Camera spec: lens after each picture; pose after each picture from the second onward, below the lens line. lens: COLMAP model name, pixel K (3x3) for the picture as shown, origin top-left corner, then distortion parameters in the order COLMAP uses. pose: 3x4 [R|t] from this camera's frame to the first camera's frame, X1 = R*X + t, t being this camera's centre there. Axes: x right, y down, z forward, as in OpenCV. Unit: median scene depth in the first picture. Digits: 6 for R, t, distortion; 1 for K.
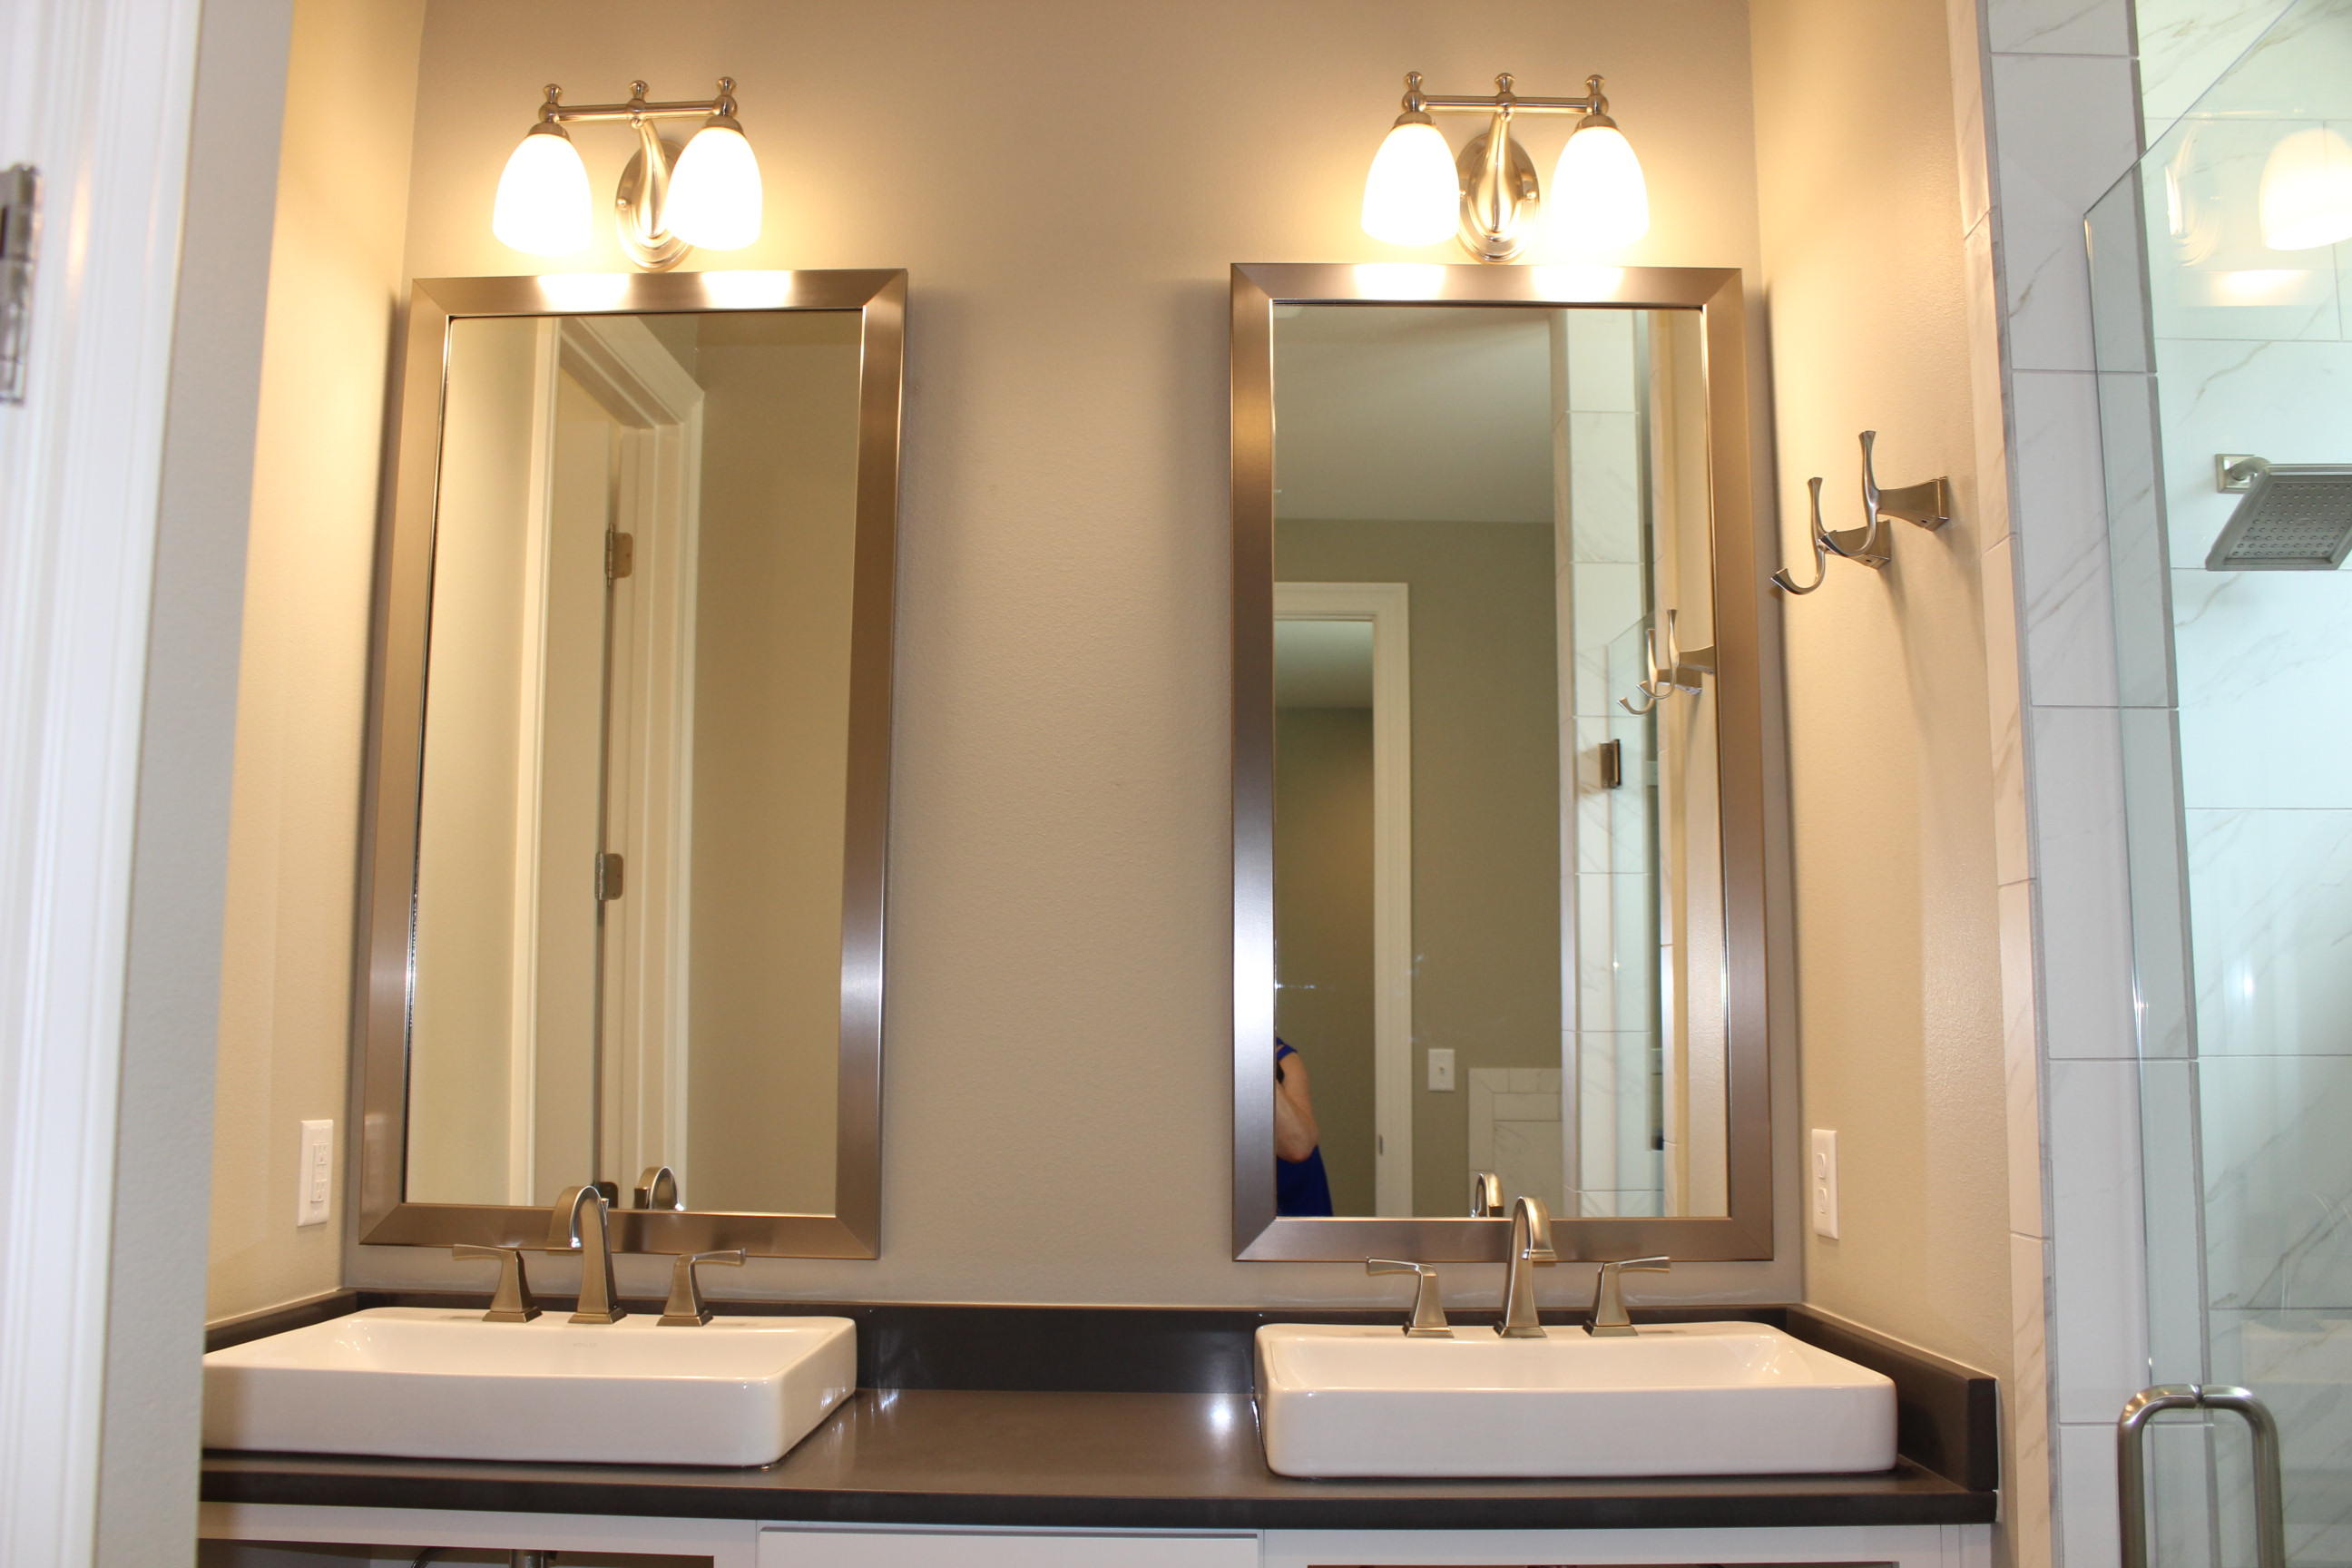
lens RADIAL K [[1956.9, 0, 1158.9], [0, 1956.9, 792.8], [0, 0, 1]] dist [-0.175911, 0.153567]
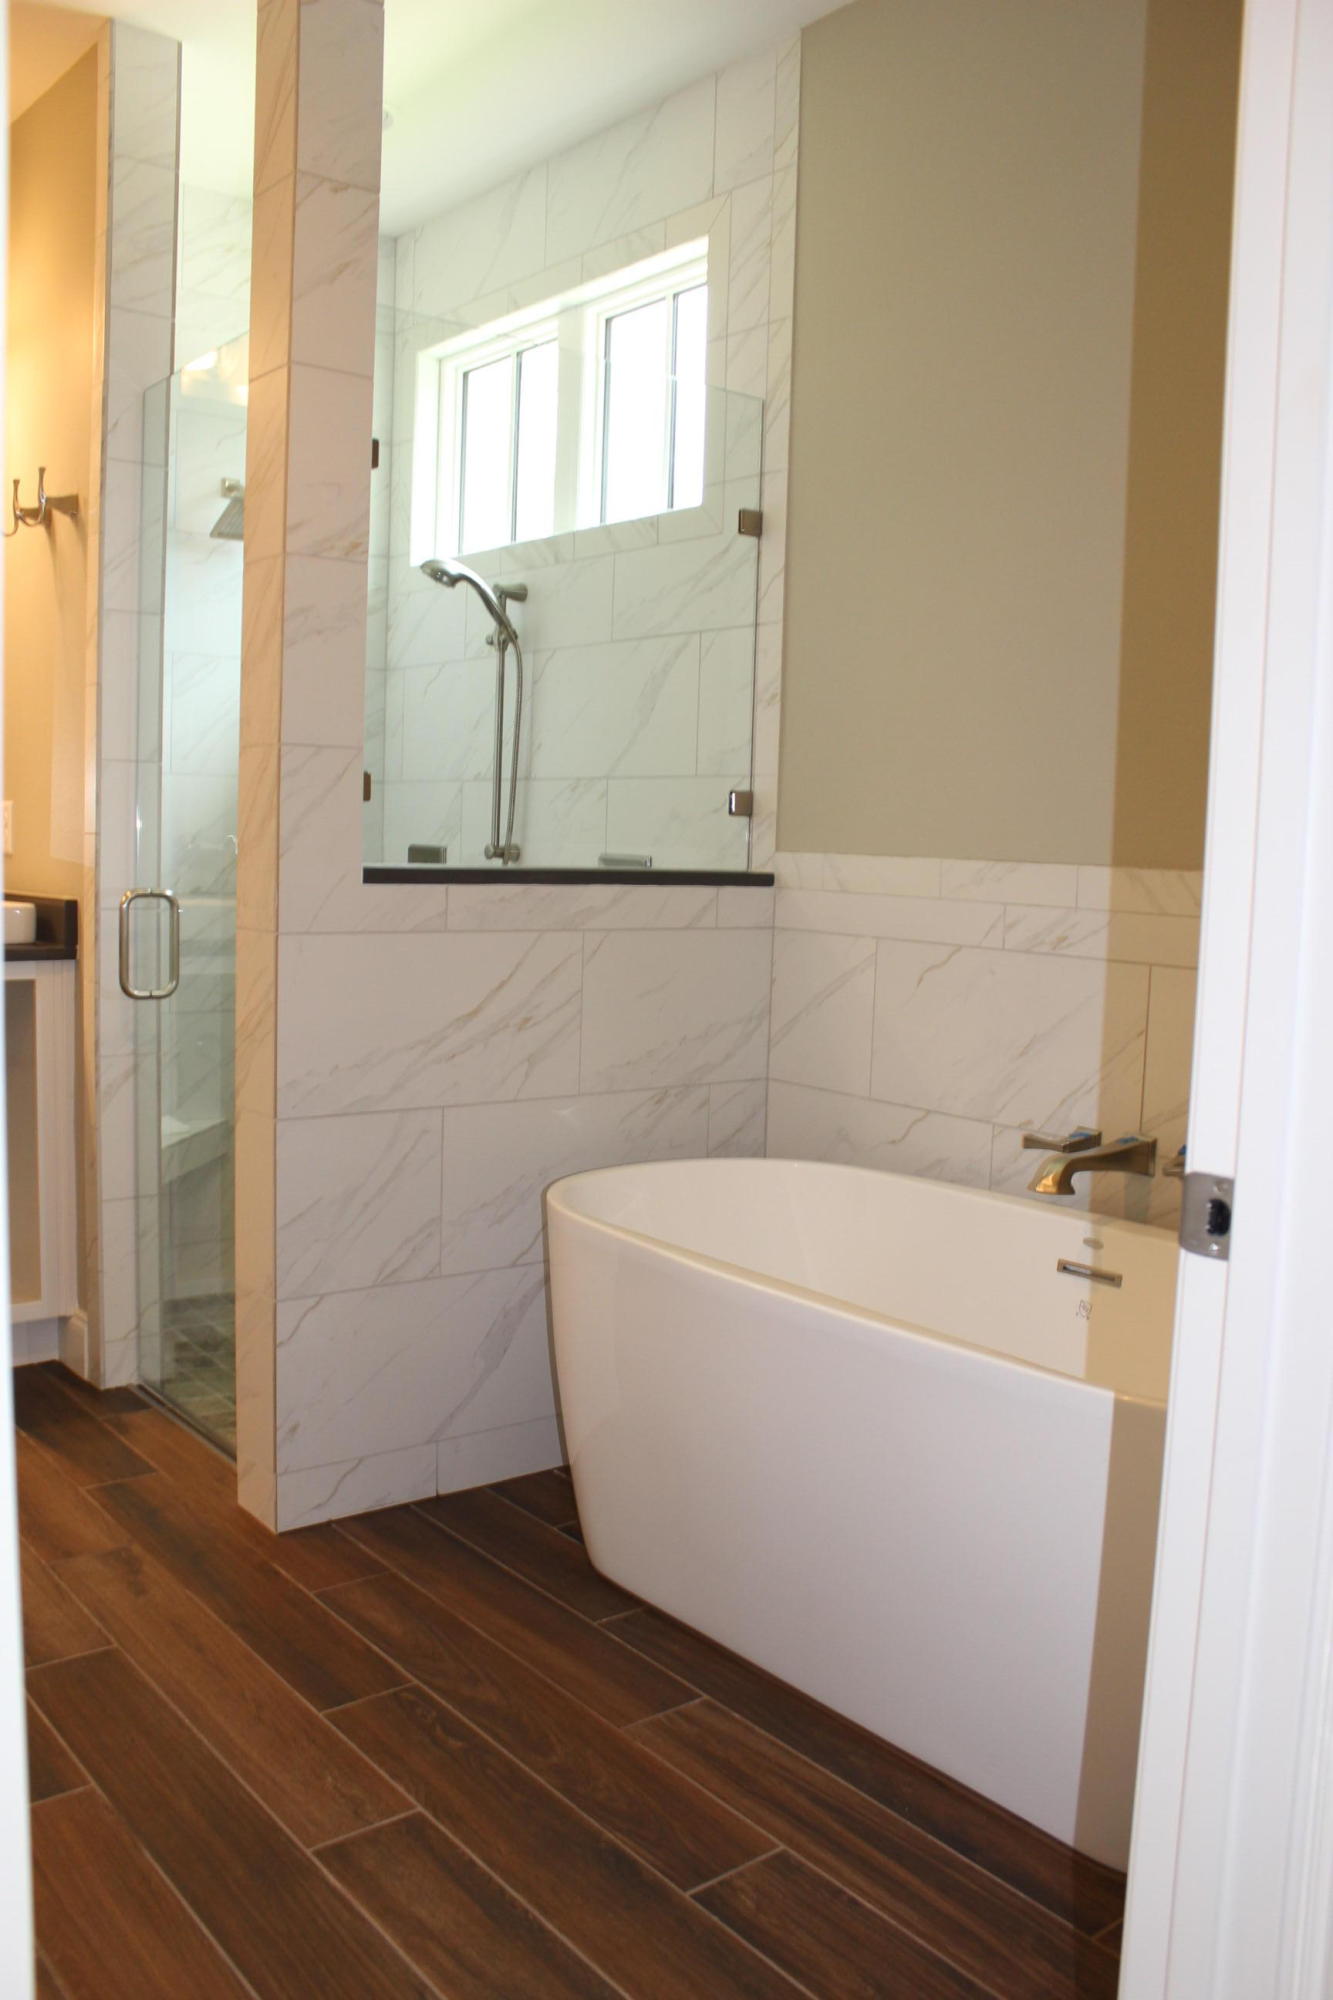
lens RADIAL K [[1664.0, 0, 609.0], [0, 1664.0, 994.6], [0, 0, 1]] dist [-0.175911, 0.153567]
pose [[0.778903, -0.048069, 0.625299, -0.315331], [-0.101618, 0.974209, 0.201472, -0.049190], [-0.618857, -0.220469, 0.753930, -0.961300]]
